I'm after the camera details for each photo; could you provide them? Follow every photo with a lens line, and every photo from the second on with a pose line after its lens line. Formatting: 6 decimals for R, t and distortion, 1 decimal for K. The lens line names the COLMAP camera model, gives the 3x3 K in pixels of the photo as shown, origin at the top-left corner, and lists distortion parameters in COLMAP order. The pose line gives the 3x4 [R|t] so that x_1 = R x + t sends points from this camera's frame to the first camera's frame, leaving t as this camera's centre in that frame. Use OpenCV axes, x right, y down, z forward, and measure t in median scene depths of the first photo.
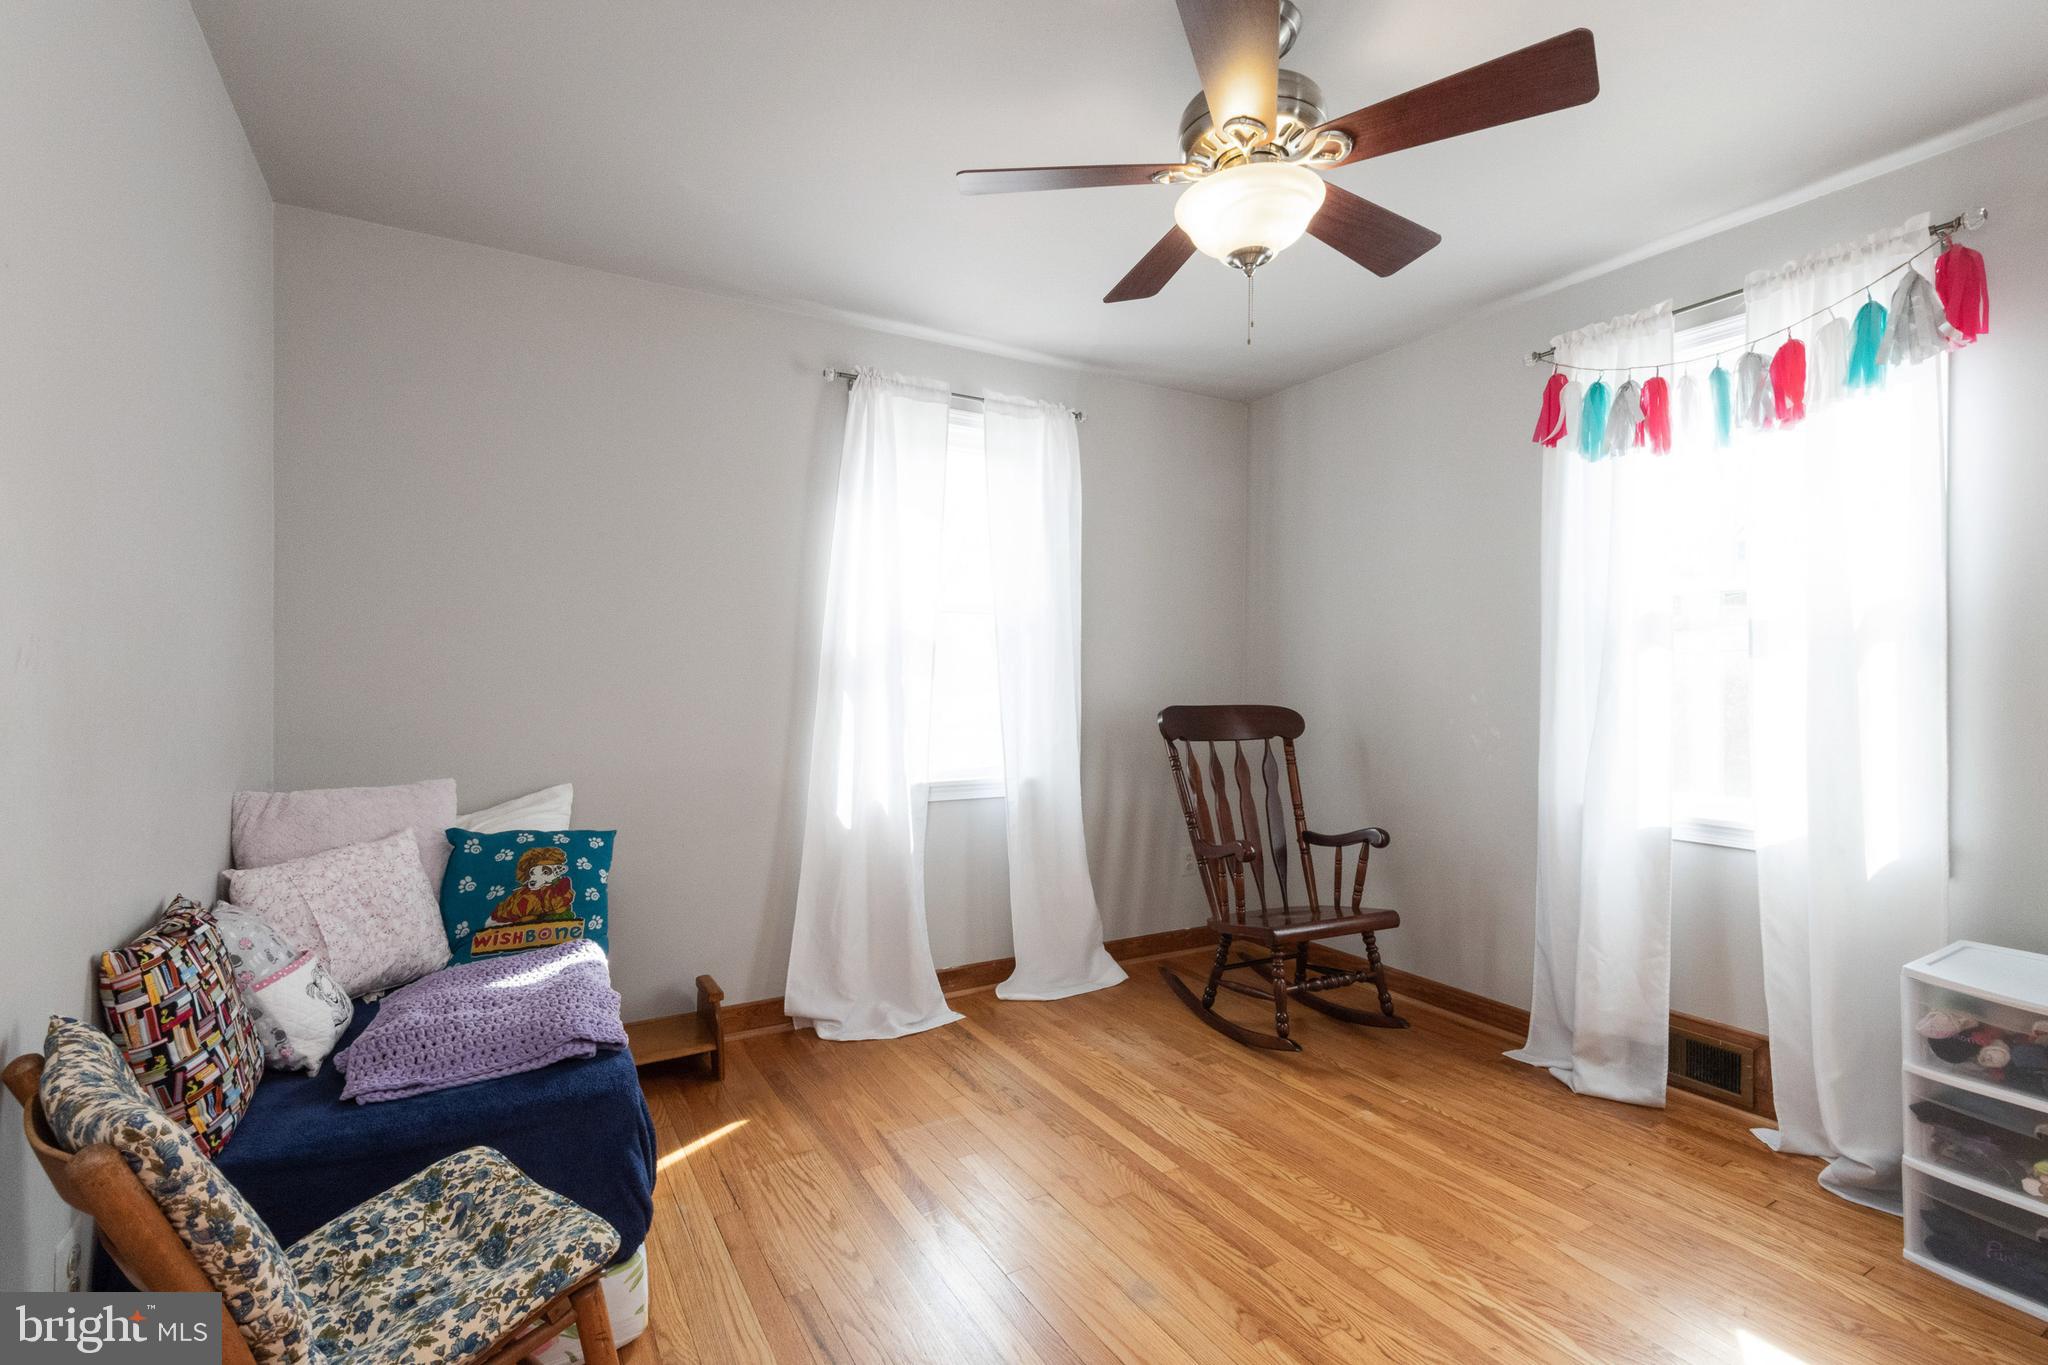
lens RADIAL K [[925.6, 0, 1018.3], [0, 925.6, 687.1], [0, 0, 1]] dist [0.040016, -0.017879]
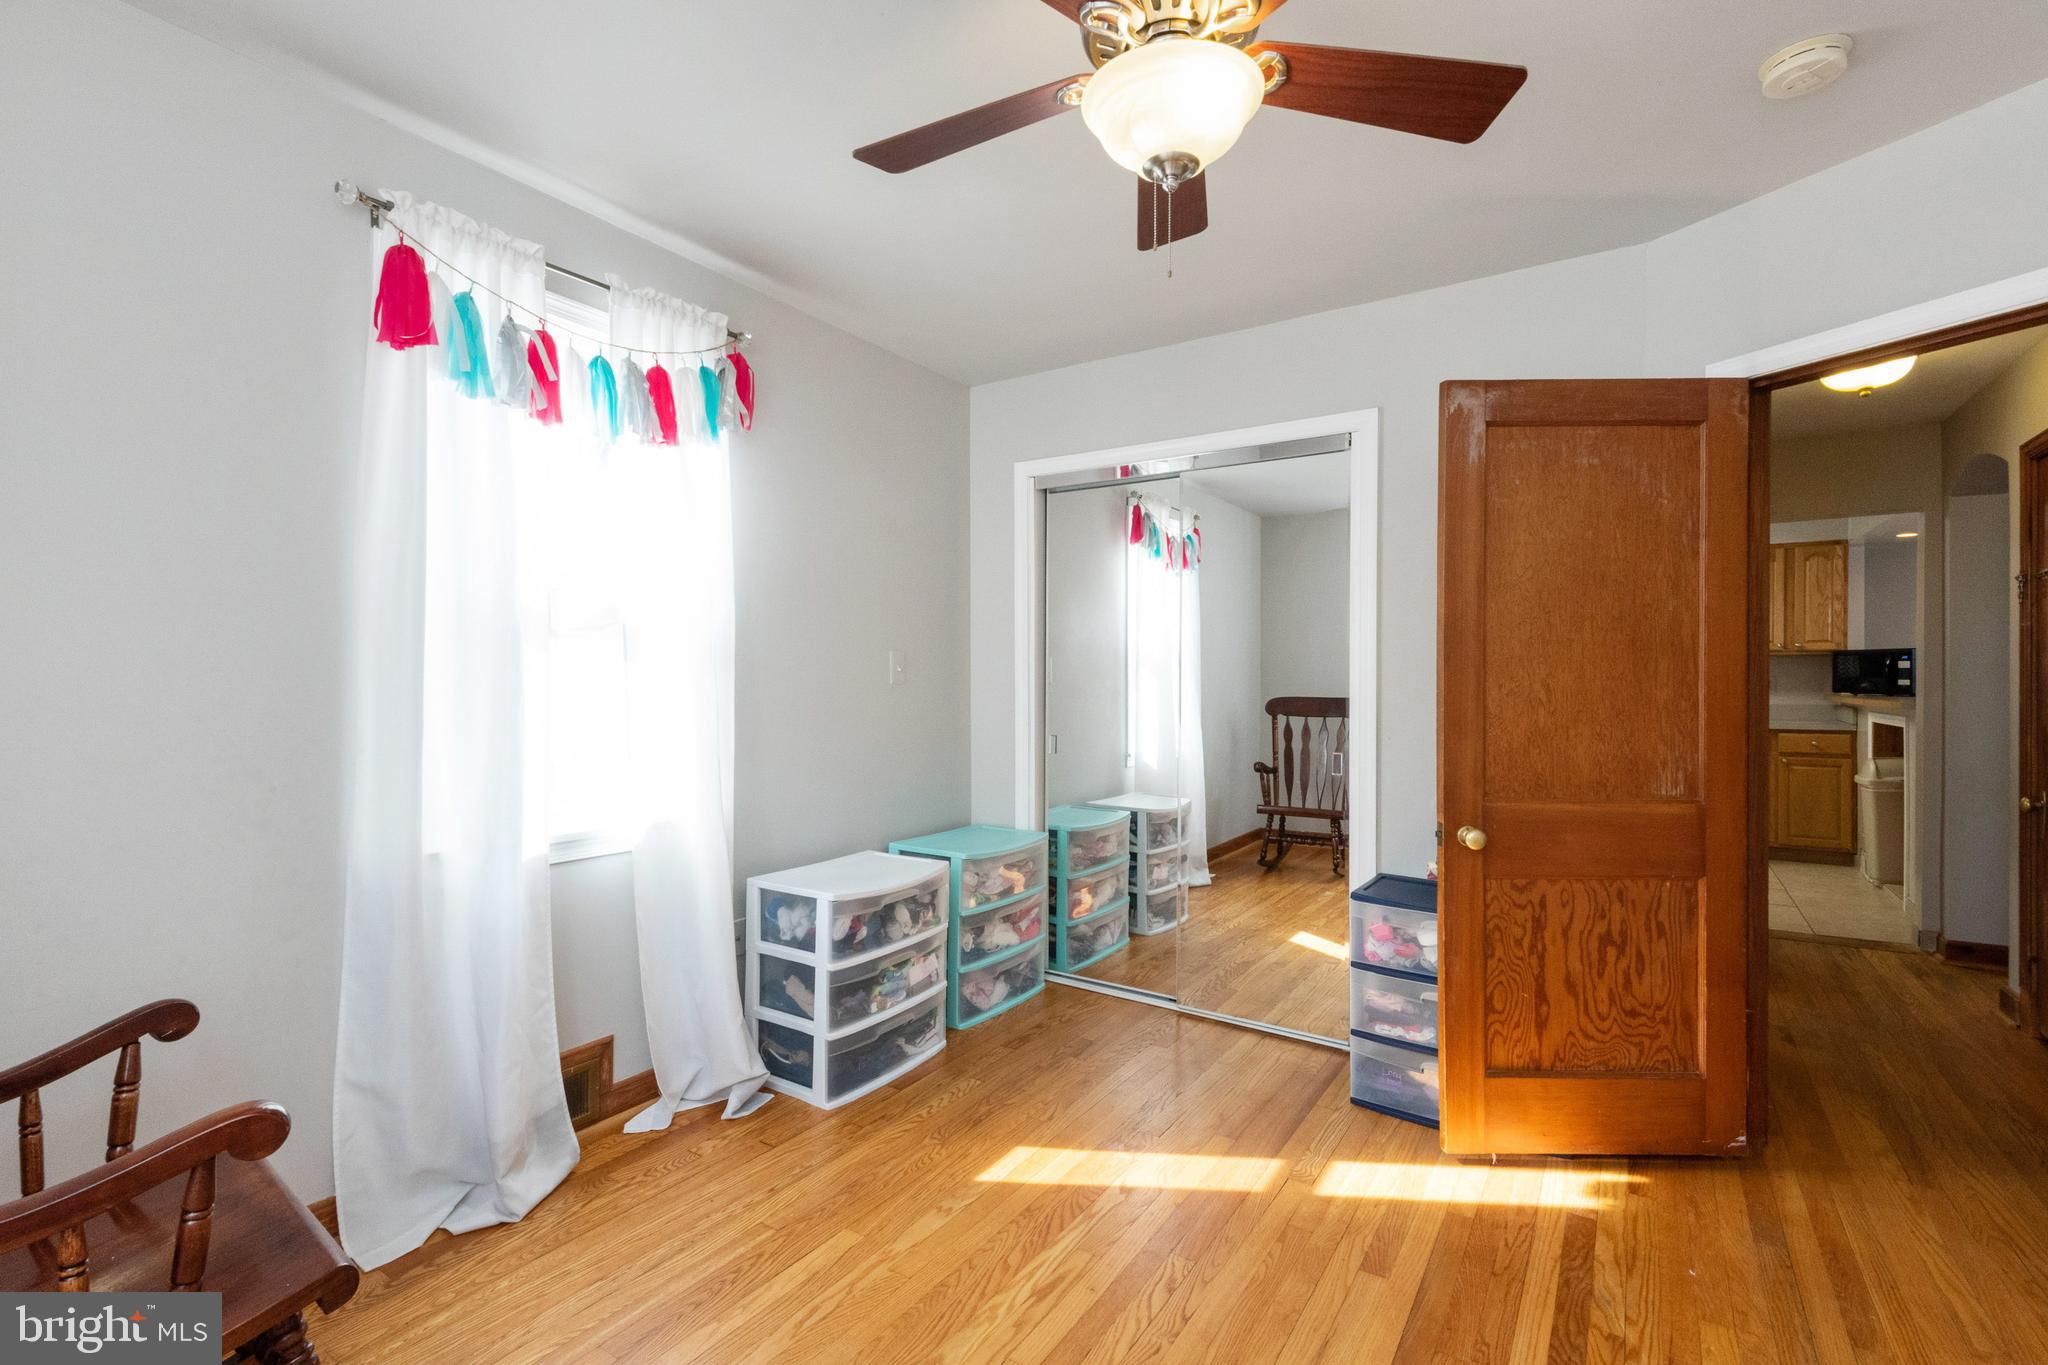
lens RADIAL K [[925.6, 0, 1018.3], [0, 925.6, 687.1], [0, 0, 1]] dist [0.040016, -0.017879]
pose [[-0.433733, -0.004129, 0.901032, -0.295898], [0.008384, 0.999928, 0.008618, -0.009315], [-0.901002, 0.011292, -0.433667, 1.029999]]
